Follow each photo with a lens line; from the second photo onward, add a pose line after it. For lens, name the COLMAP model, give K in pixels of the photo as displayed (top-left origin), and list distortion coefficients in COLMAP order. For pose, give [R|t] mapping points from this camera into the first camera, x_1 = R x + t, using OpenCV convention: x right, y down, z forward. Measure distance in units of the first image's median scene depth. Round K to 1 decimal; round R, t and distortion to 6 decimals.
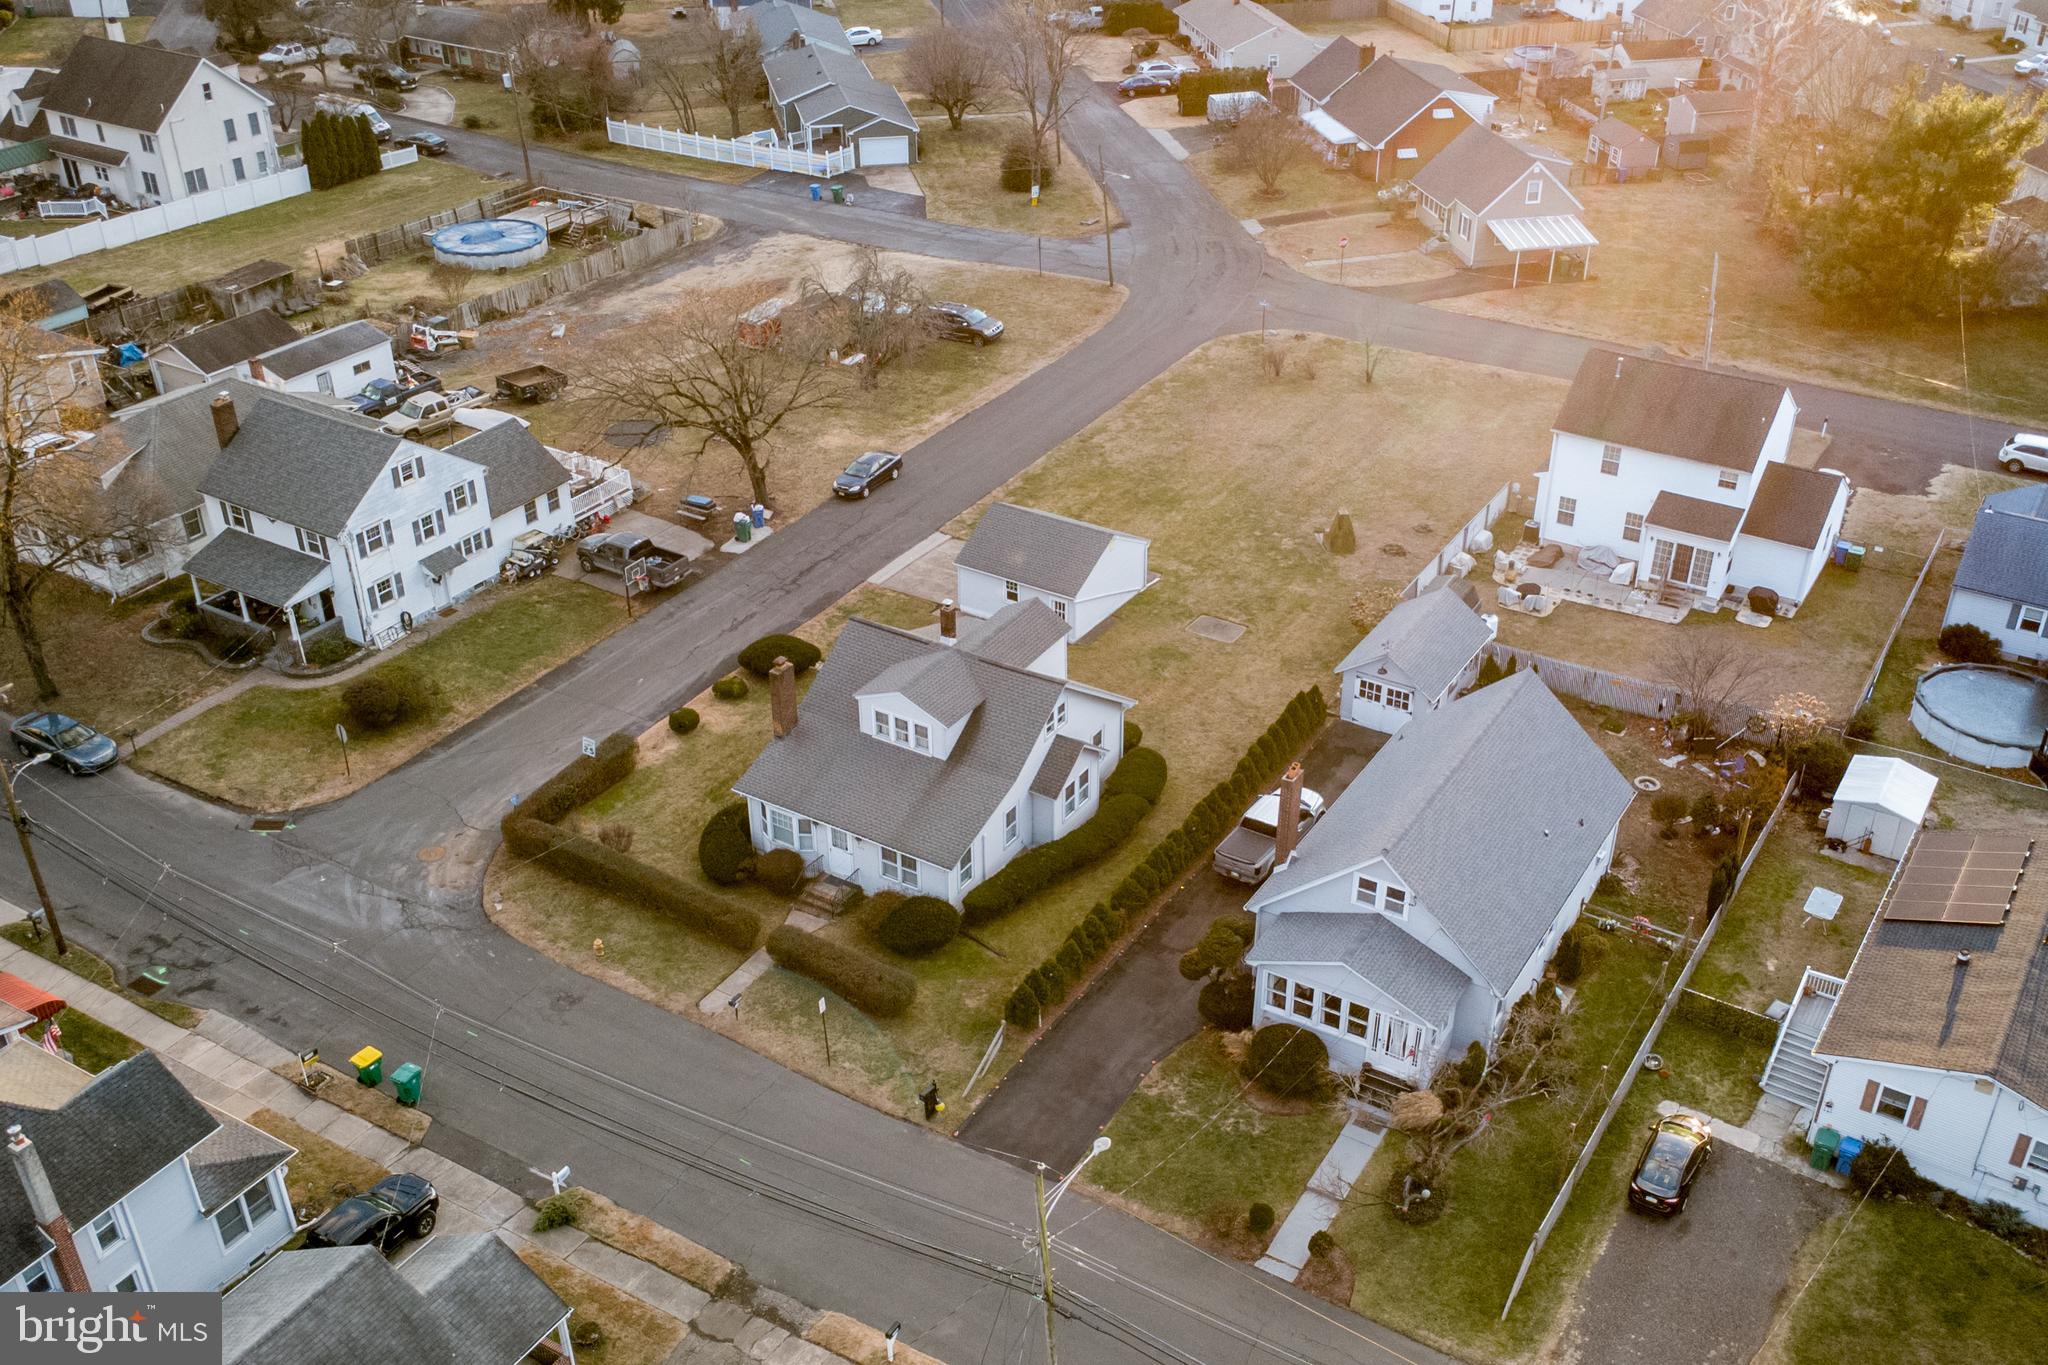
lens RADIAL K [[2081.6, 0, 1024.0], [0, 2081.6, 682.5], [0, 0, 1]] dist [0.010530, 0.011490]
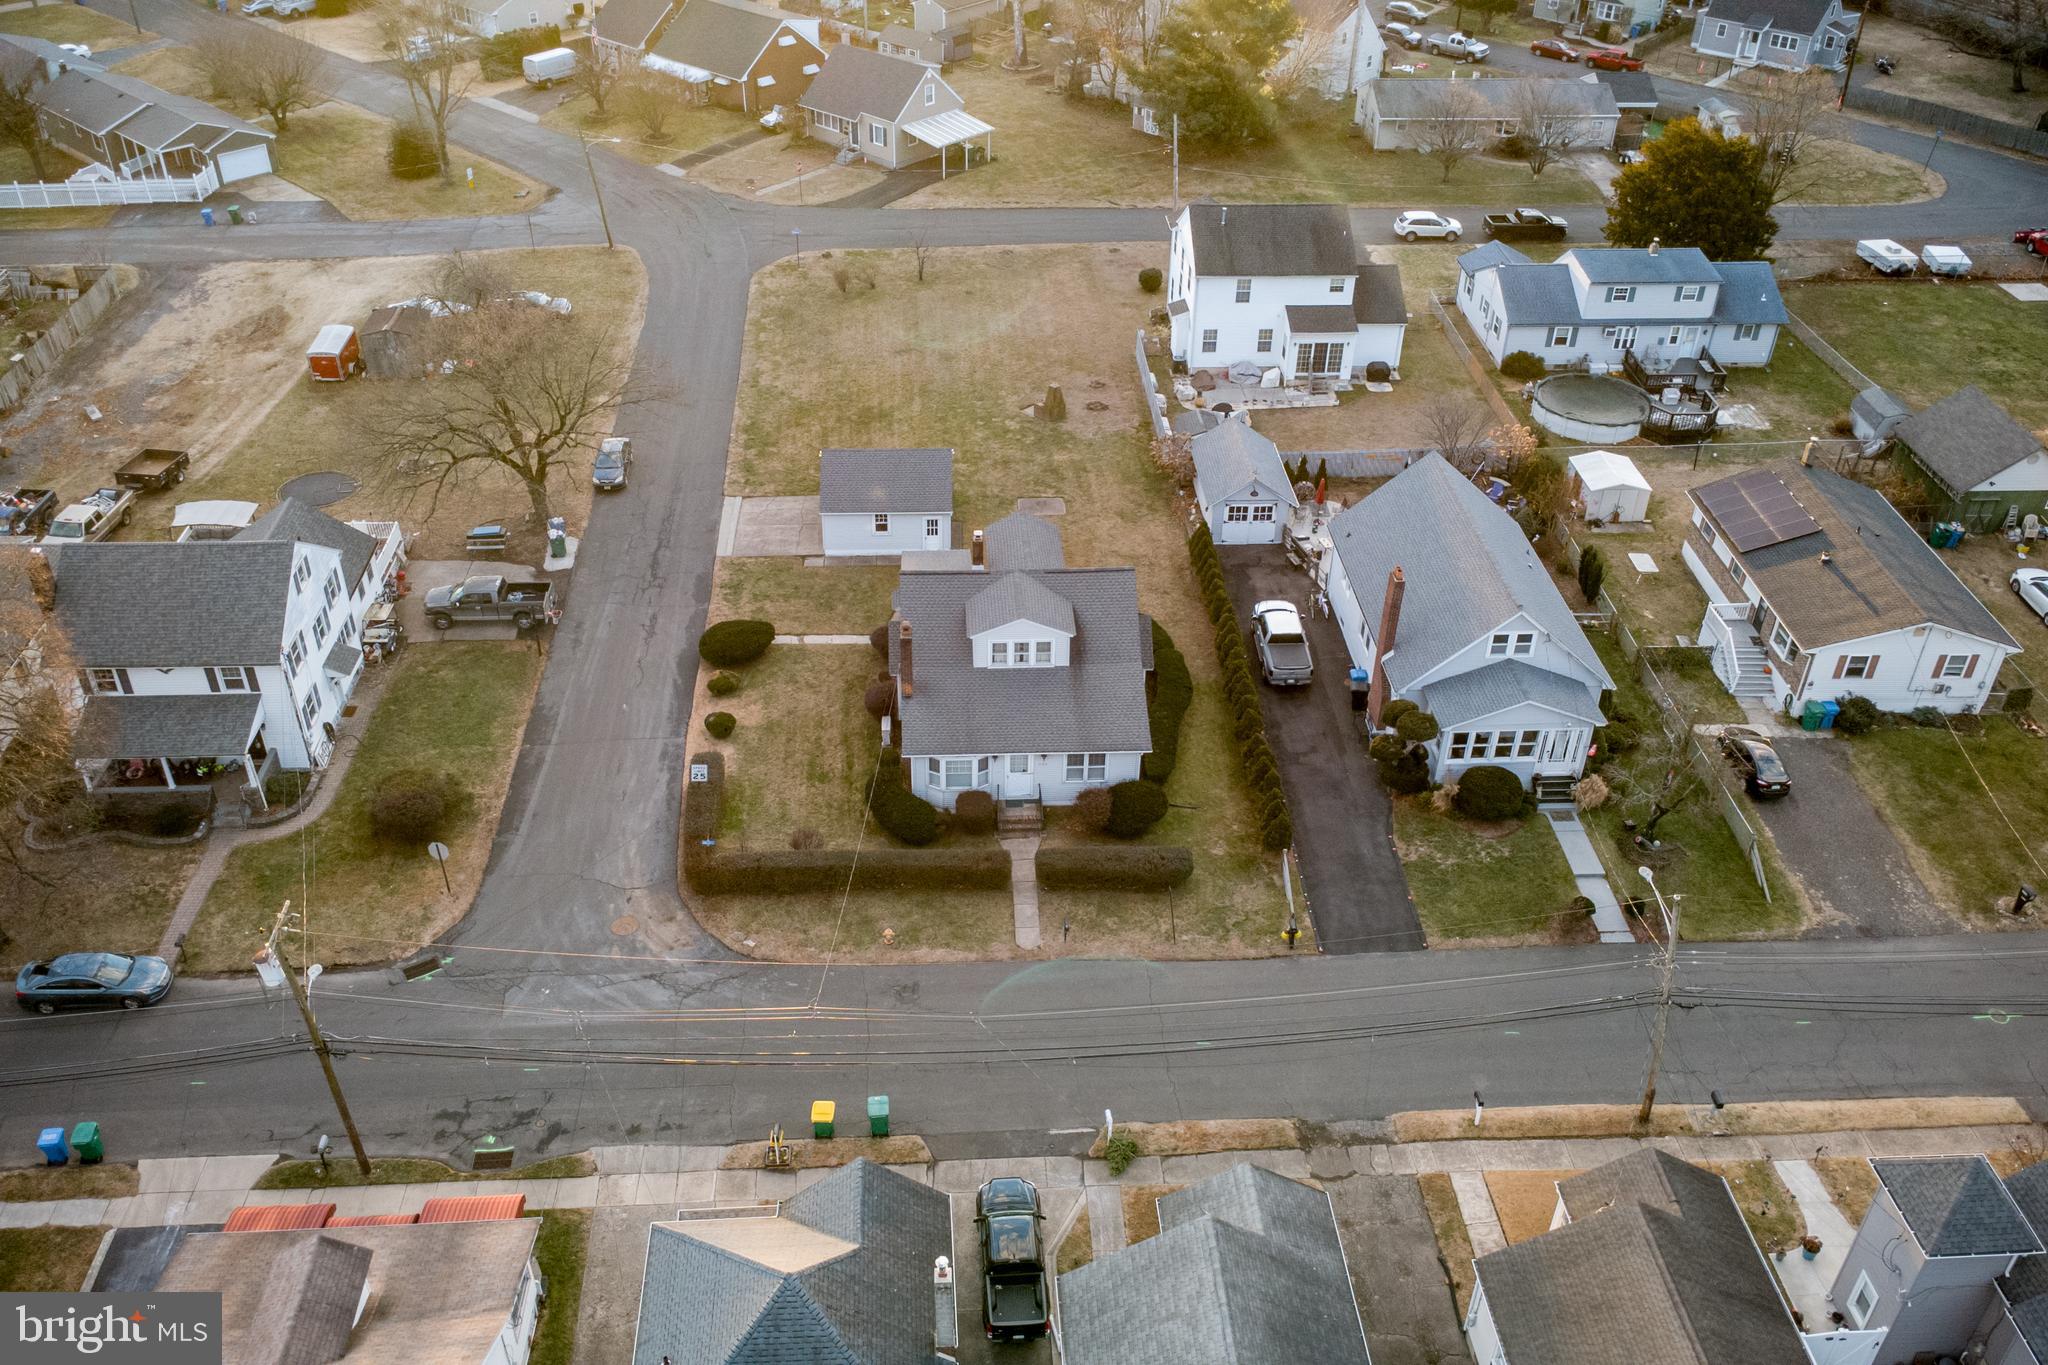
lens RADIAL K [[1855.6, 0, 1021.7], [0, 1855.6, 649.7], [0, 0, 1]] dist [0.014015, 0.003621]
pose [[0.818564, -0.304611, 0.486996, -0.448749], [0.278190, 0.951978, 0.127859, -0.086758], [-0.502557, 0.030816, 0.863995, 0.135521]]
